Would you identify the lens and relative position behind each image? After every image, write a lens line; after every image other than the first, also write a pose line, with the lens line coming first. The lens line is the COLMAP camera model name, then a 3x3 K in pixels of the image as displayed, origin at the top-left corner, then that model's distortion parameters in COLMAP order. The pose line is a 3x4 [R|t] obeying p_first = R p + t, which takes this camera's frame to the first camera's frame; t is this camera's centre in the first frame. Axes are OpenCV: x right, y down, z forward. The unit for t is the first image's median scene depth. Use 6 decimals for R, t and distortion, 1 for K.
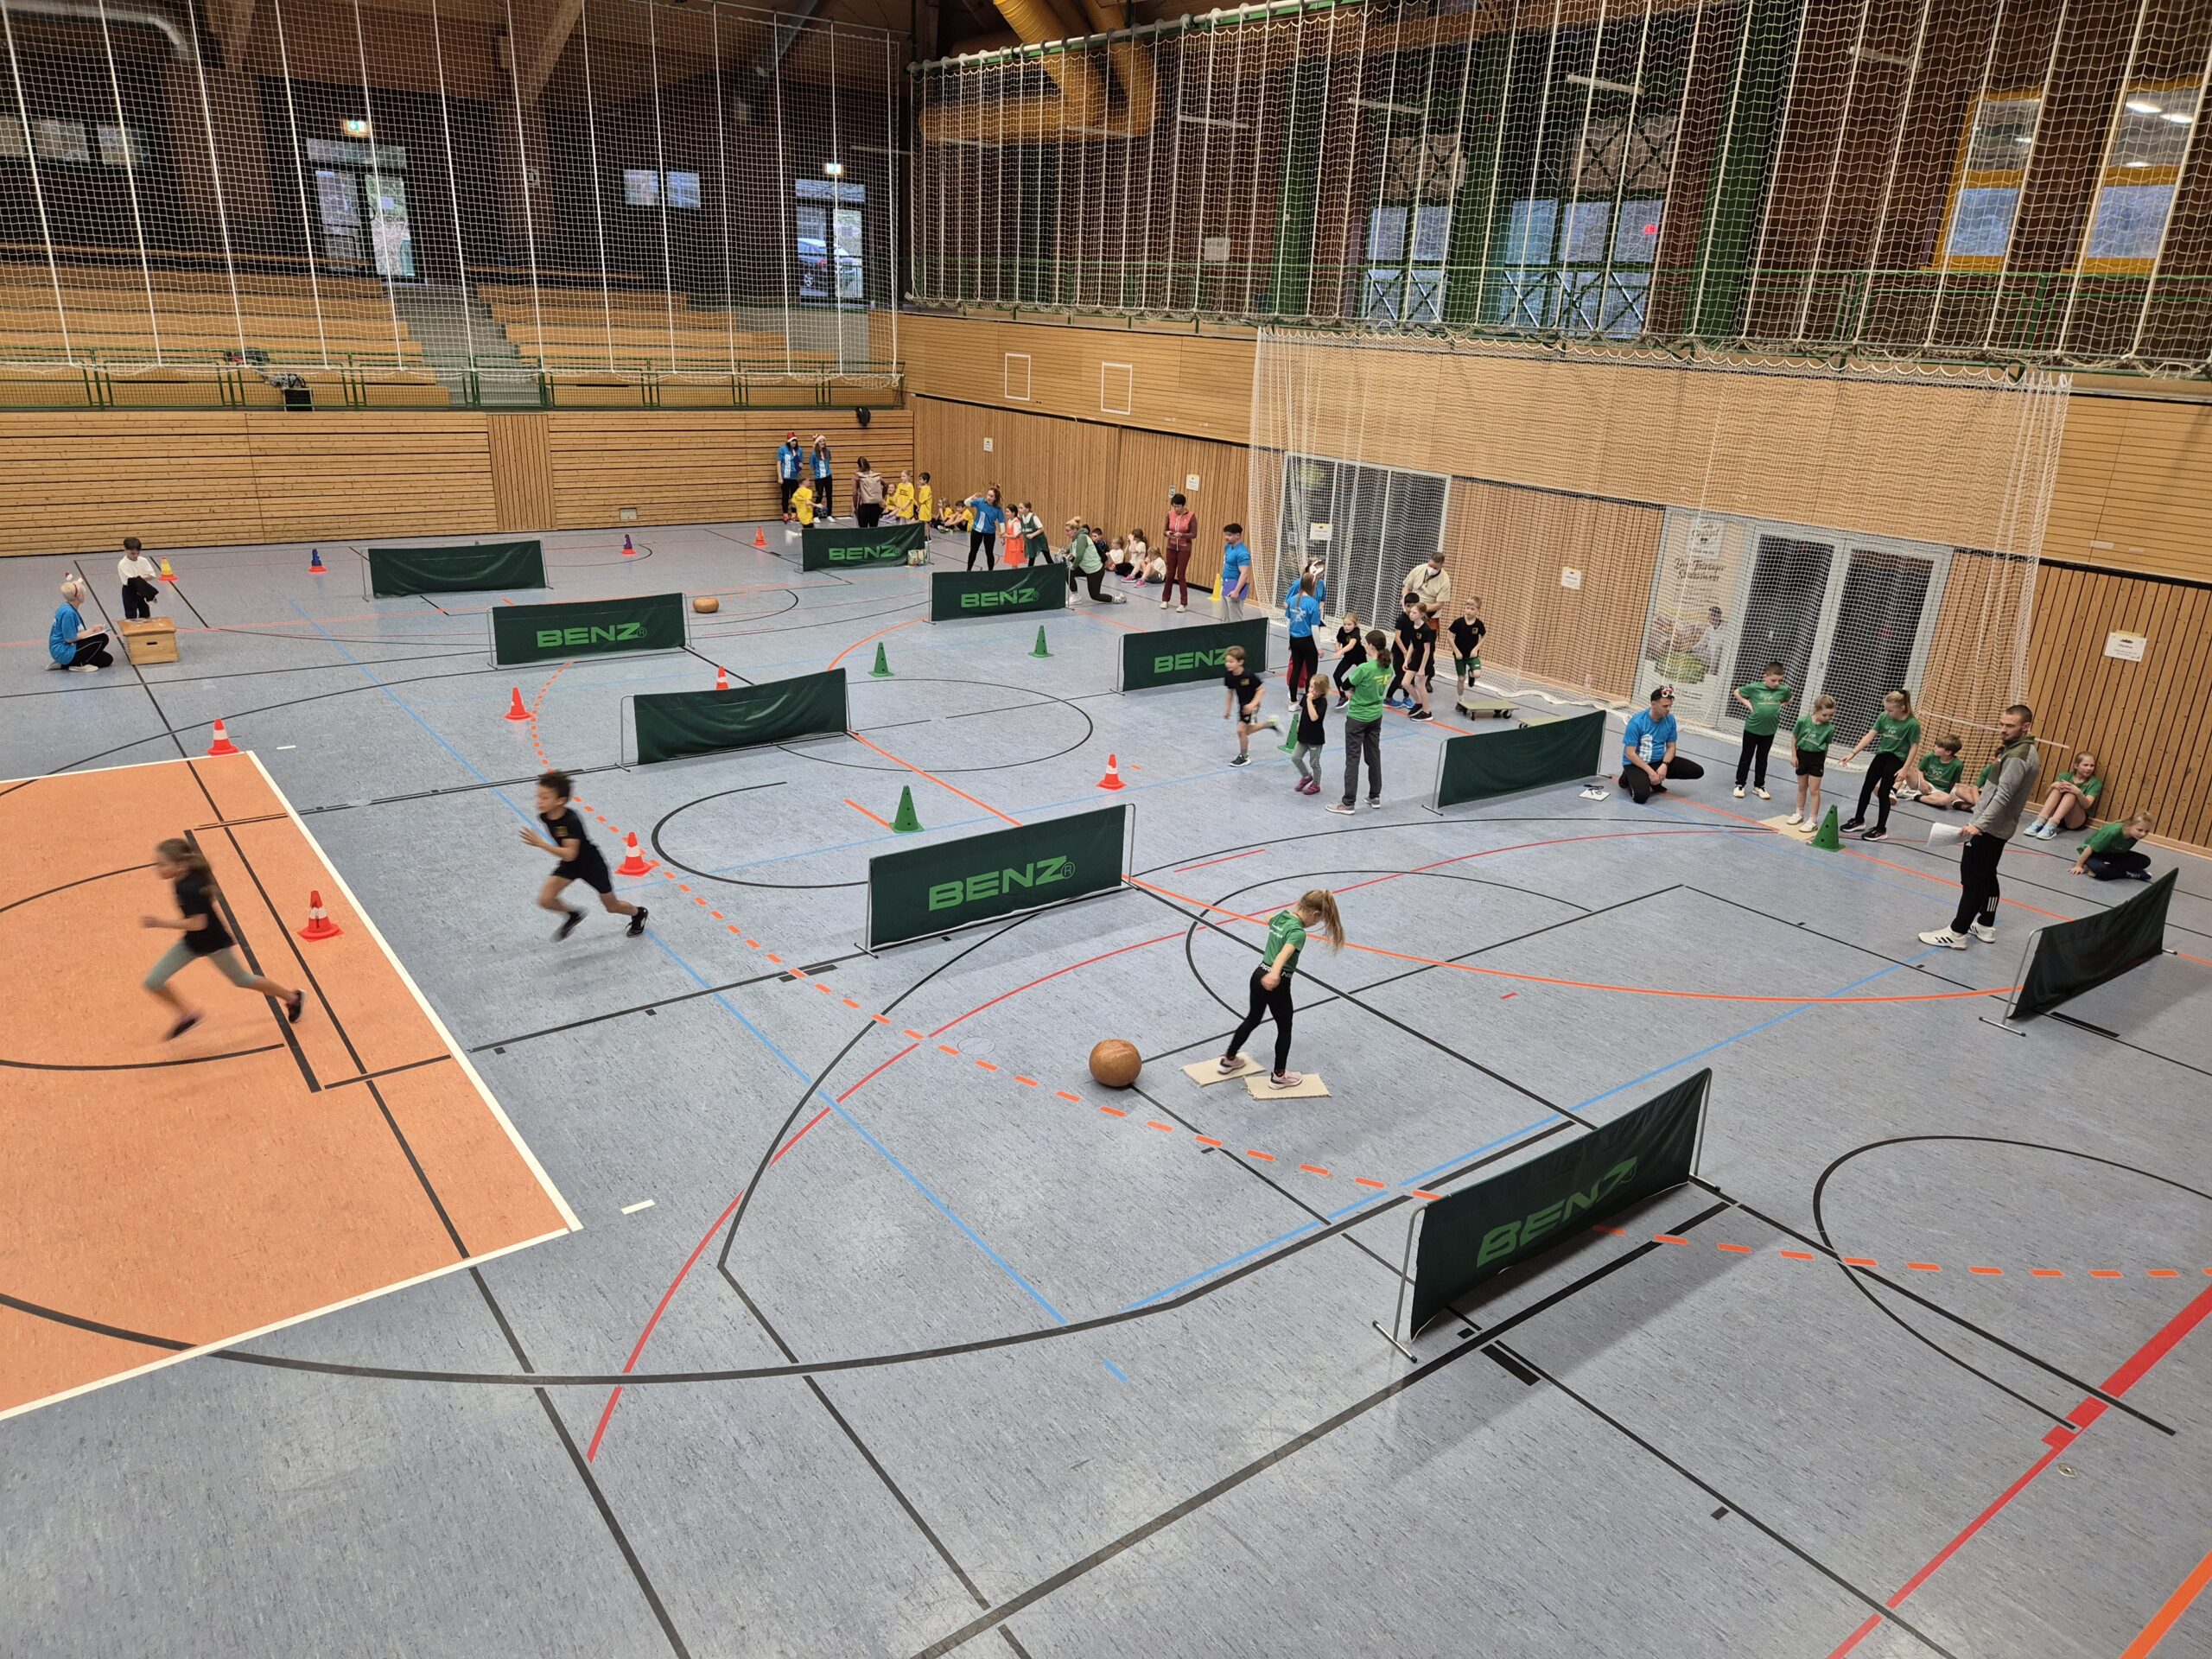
lens RADIAL K [[1470.8, 0, 1116.6], [0, 1470.8, 826.4], [0, 0, 1]] dist [0.078292, -0.062302]
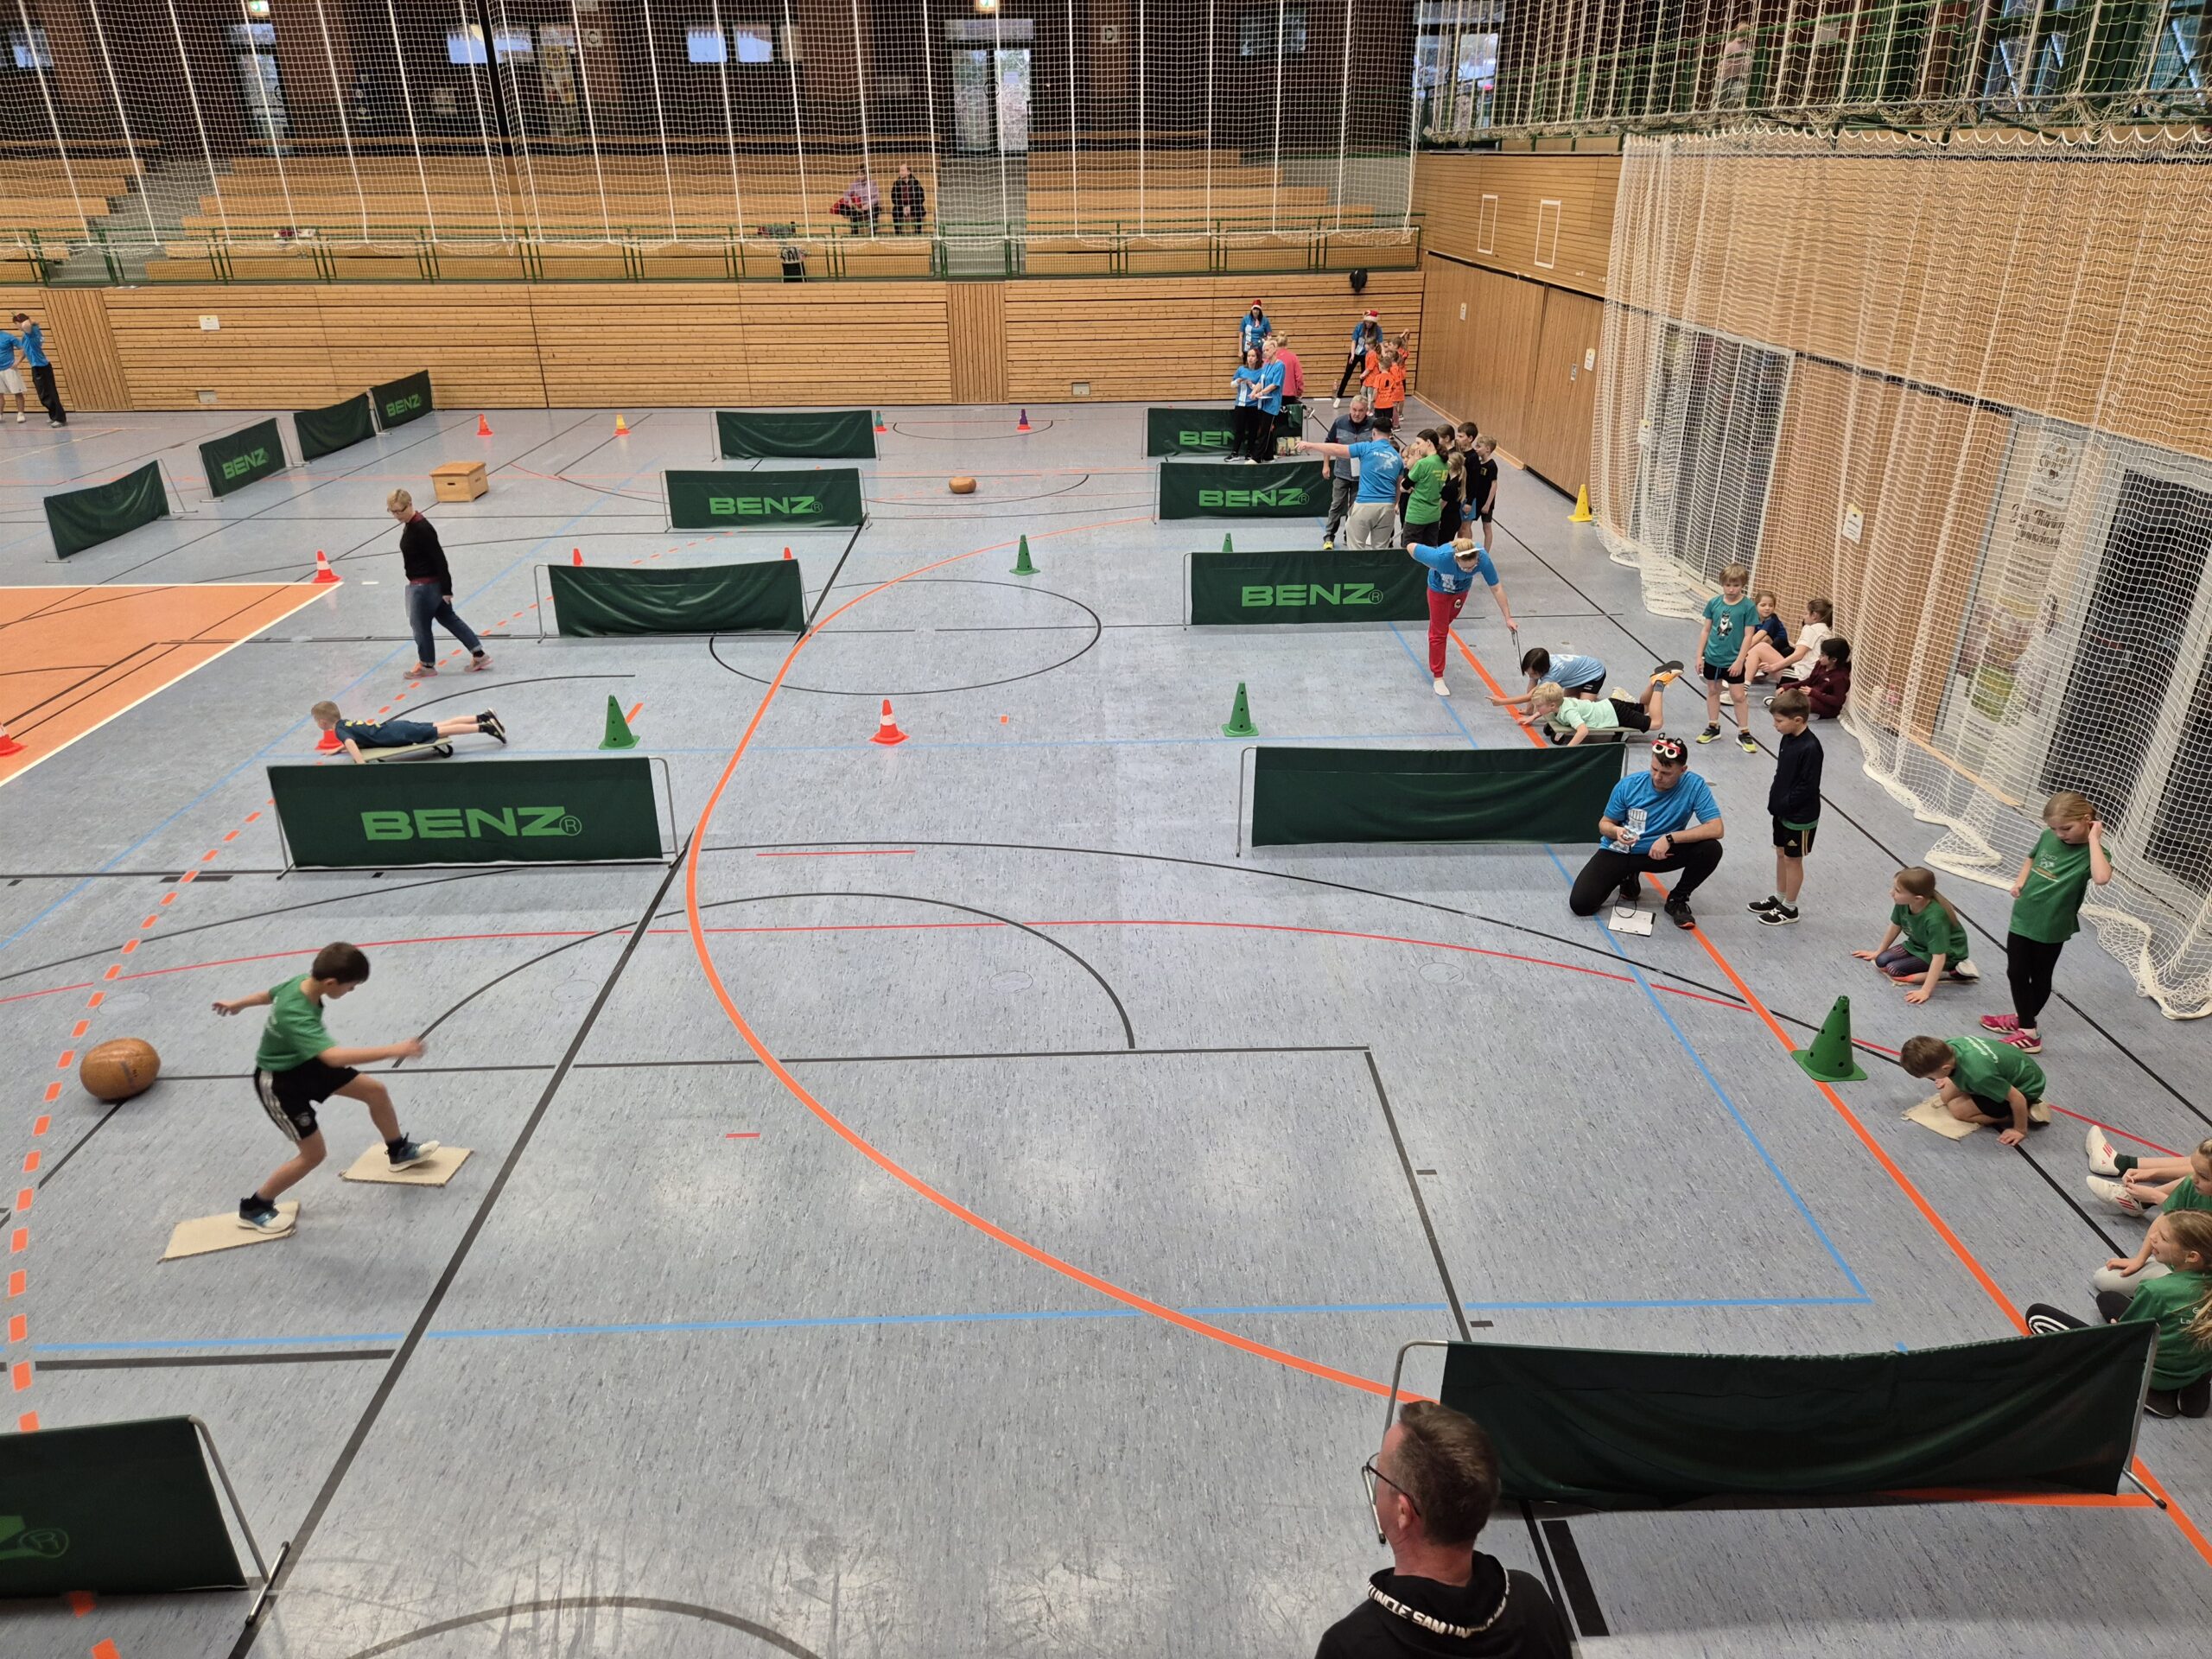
lens RADIAL K [[1490.9, 0, 1108.7], [0, 1490.9, 819.4], [0, 0, 1]] dist [0.077528, -0.054927]
pose [[0.809004, 0.188782, -0.556664, 0.464209], [-0.152079, 0.982001, 0.112011, -0.077361], [0.567790, -0.005960, 0.823152, 0.337492]]
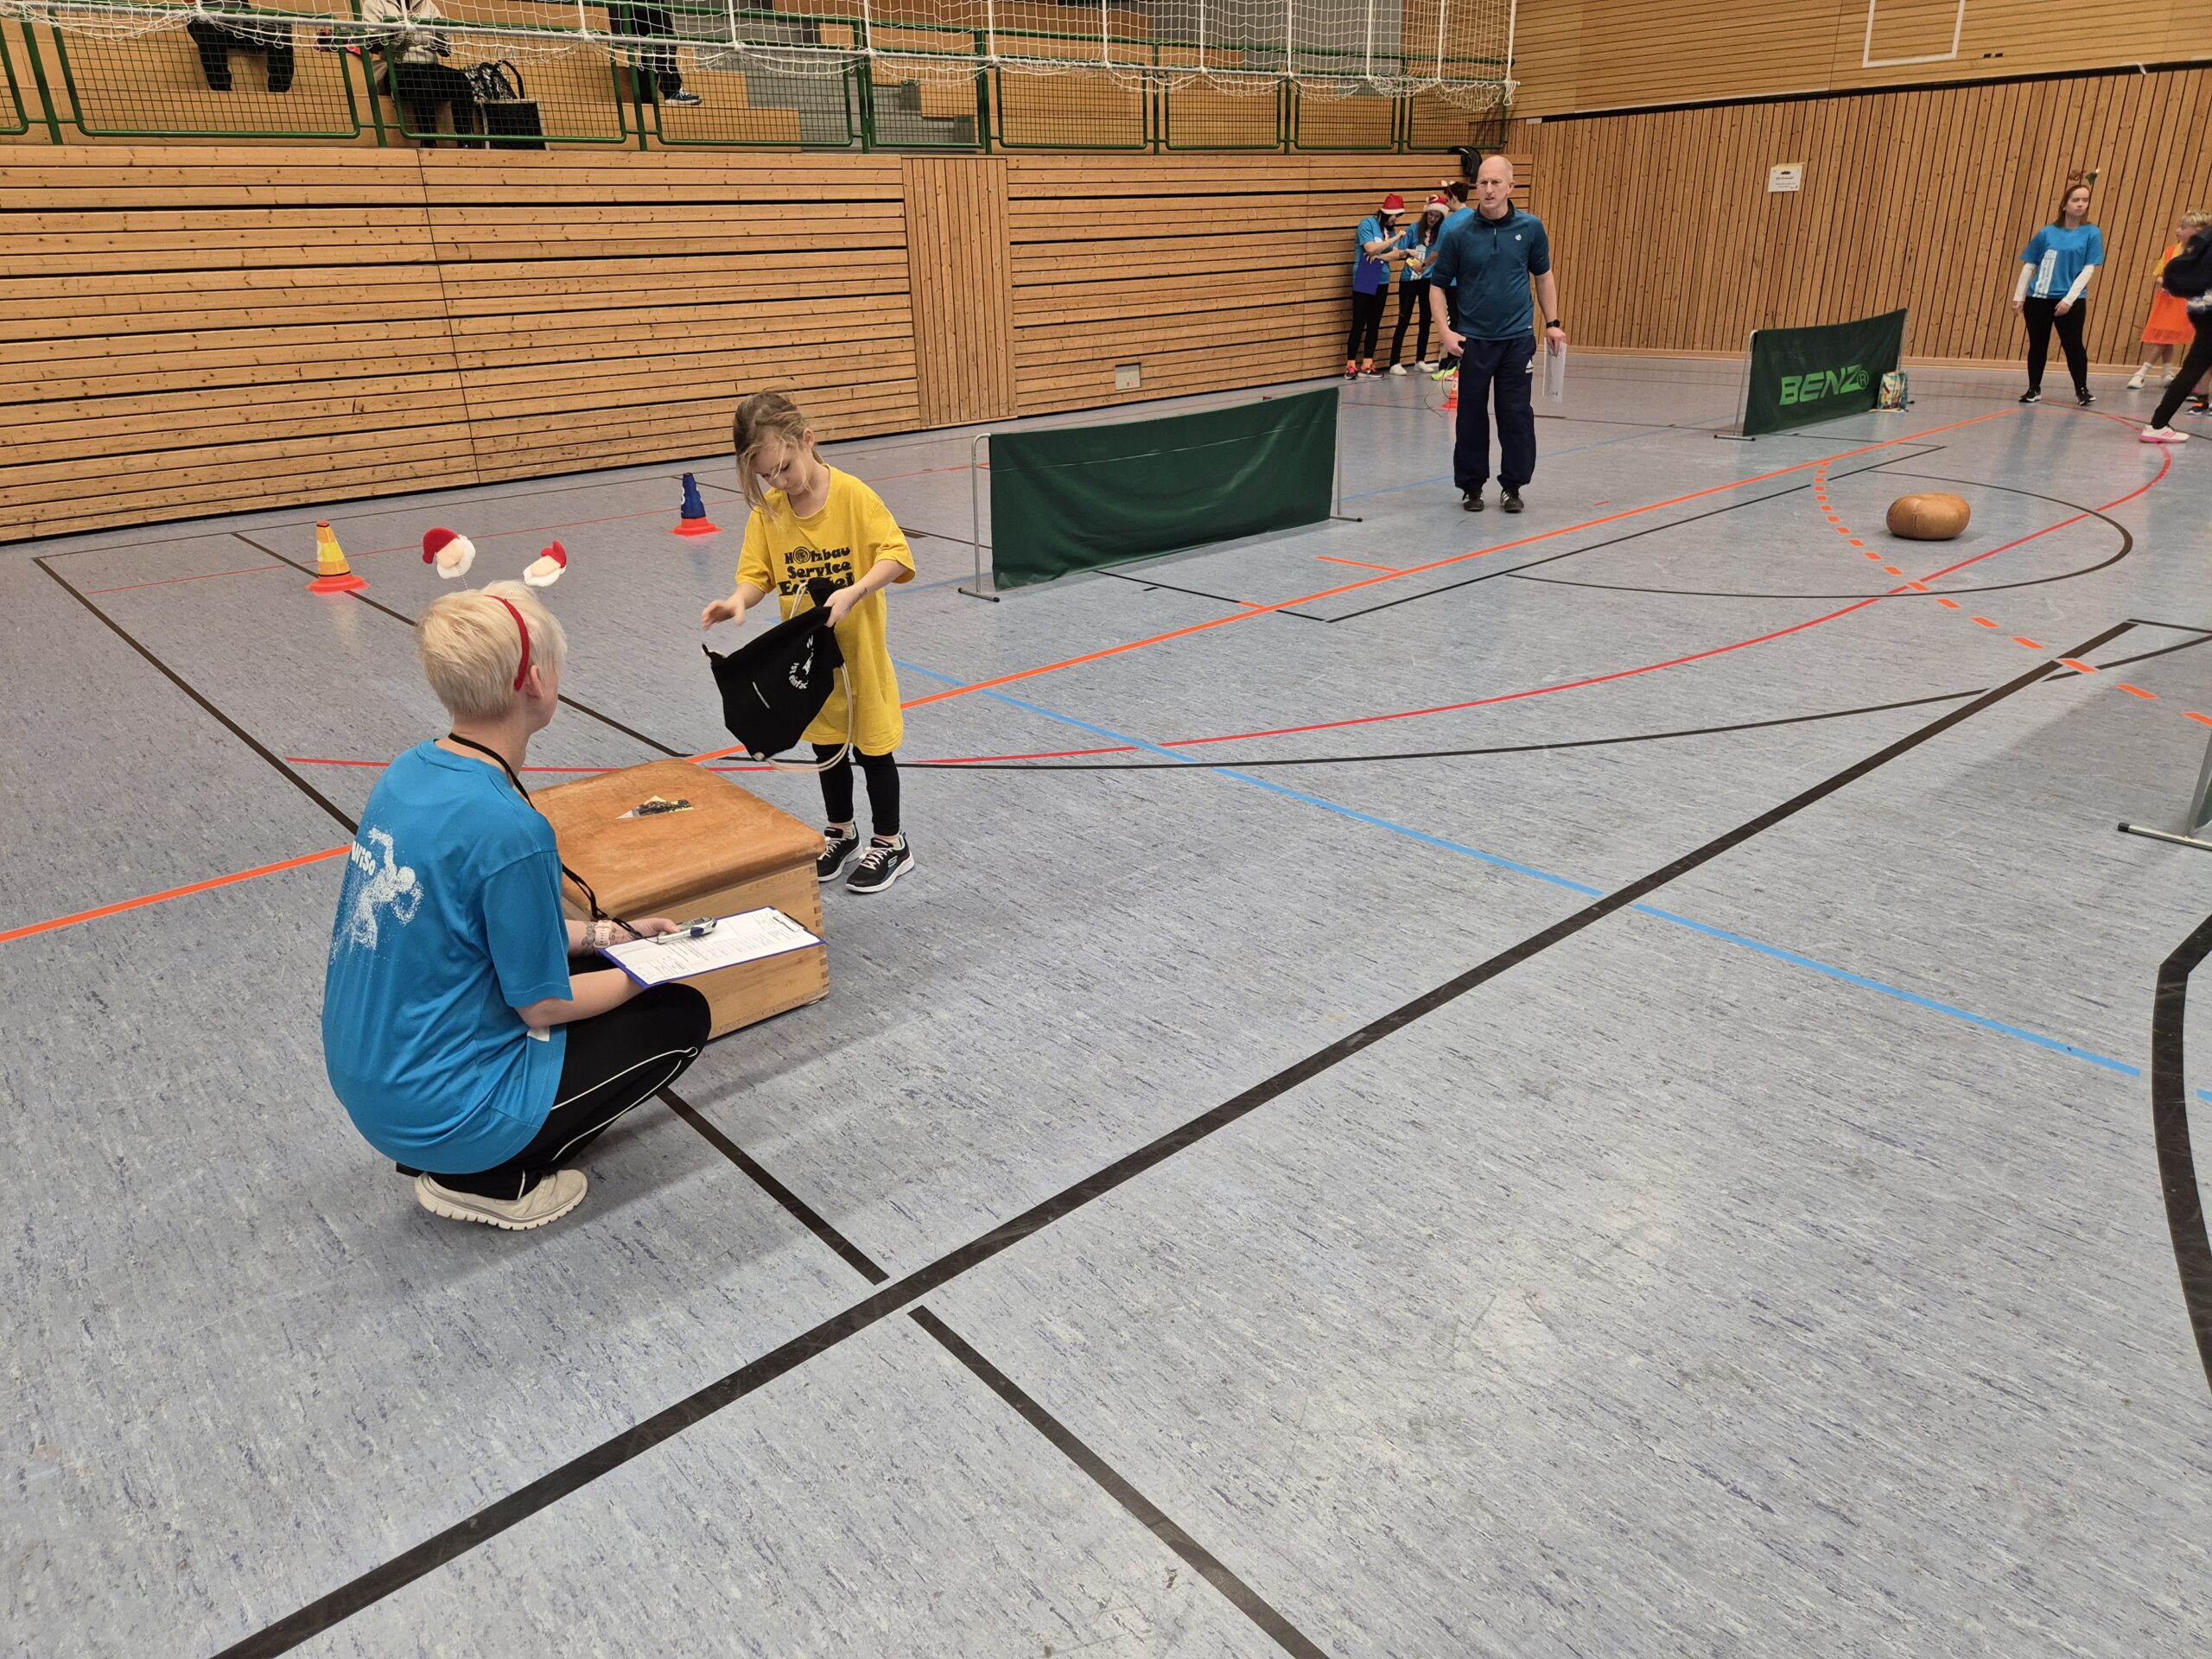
lens RADIAL K [[1486.4, 0, 1115.7], [0, 1486.4, 820.7], [0, 0, 1]] dist [0.066879, -0.052535]
pose [[0.994561, -0.094001, 0.044861, -0.607020], [0.092154, 0.994875, 0.041613, -0.139965], [-0.048543, -0.037252, 0.998126, 0.826748]]
